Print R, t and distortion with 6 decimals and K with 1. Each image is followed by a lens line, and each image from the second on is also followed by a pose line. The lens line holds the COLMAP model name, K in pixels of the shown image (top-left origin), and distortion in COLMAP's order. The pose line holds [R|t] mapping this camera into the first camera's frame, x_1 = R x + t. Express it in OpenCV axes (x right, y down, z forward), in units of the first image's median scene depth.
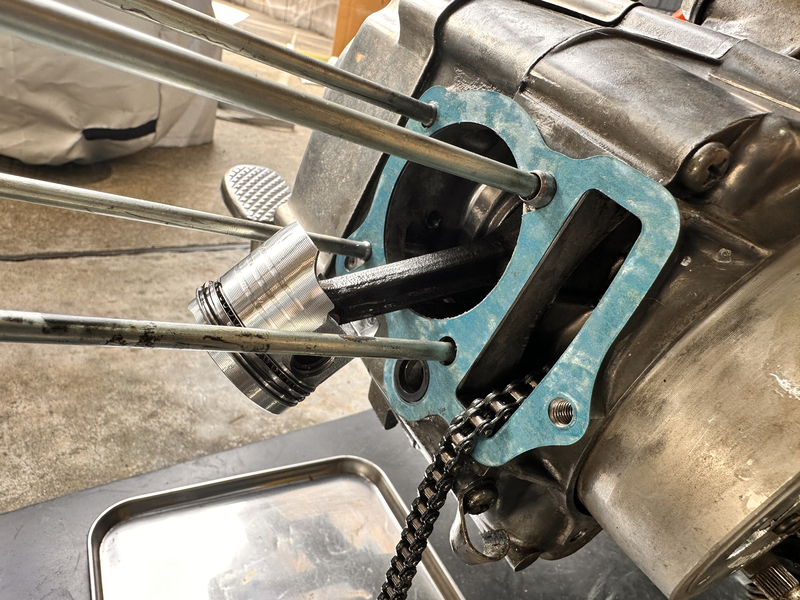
lens RADIAL K [[576.6, 0, 399.7], [0, 576.6, 328.2], [0, 0, 1]] dist [-0.003862, -0.002250]
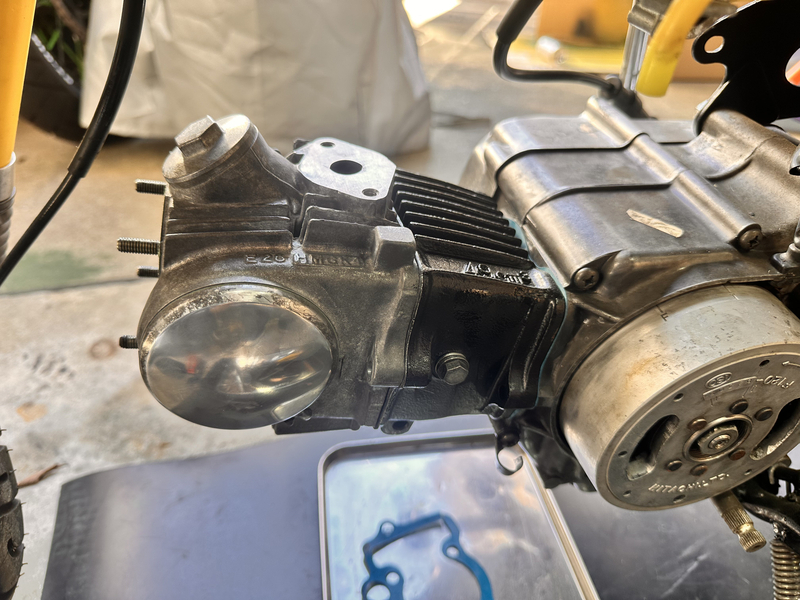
lens RADIAL K [[585.3, 0, 400.0], [0, 585.3, 300.0], [0, 0, 1]] dist [-0.047156, 0.004028]
pose [[0.934502, 0.006432, -0.355901, 0.524146], [-0.008329, 0.999958, -0.003798, -0.150953], [0.355862, 0.006514, 0.934516, -0.953659]]
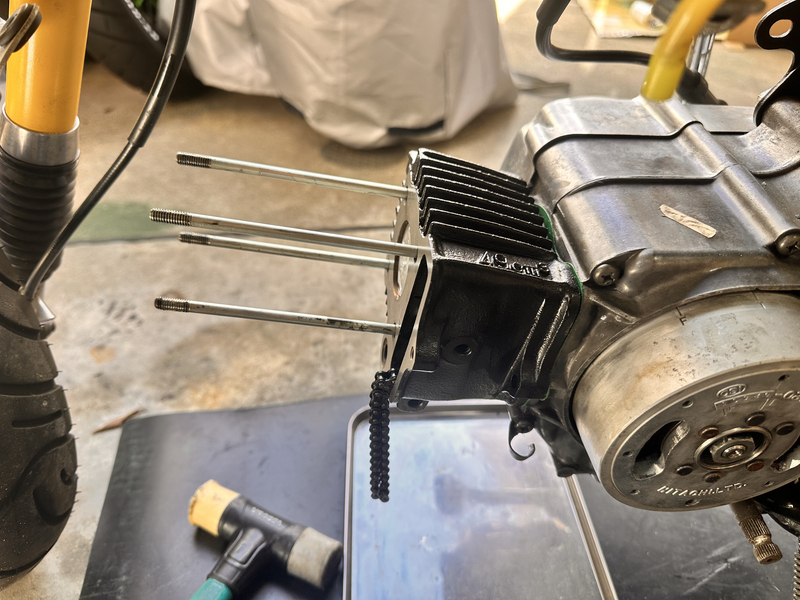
lens RADIAL K [[585.3, 0, 400.0], [0, 585.3, 300.0], [0, 0, 1]] dist [-0.047156, 0.004028]
pose [[0.882936, 0.092018, -0.460387, 0.678680], [-0.071443, 0.995518, 0.061961, -0.213915], [0.464025, -0.021816, 0.885554, -0.922215]]
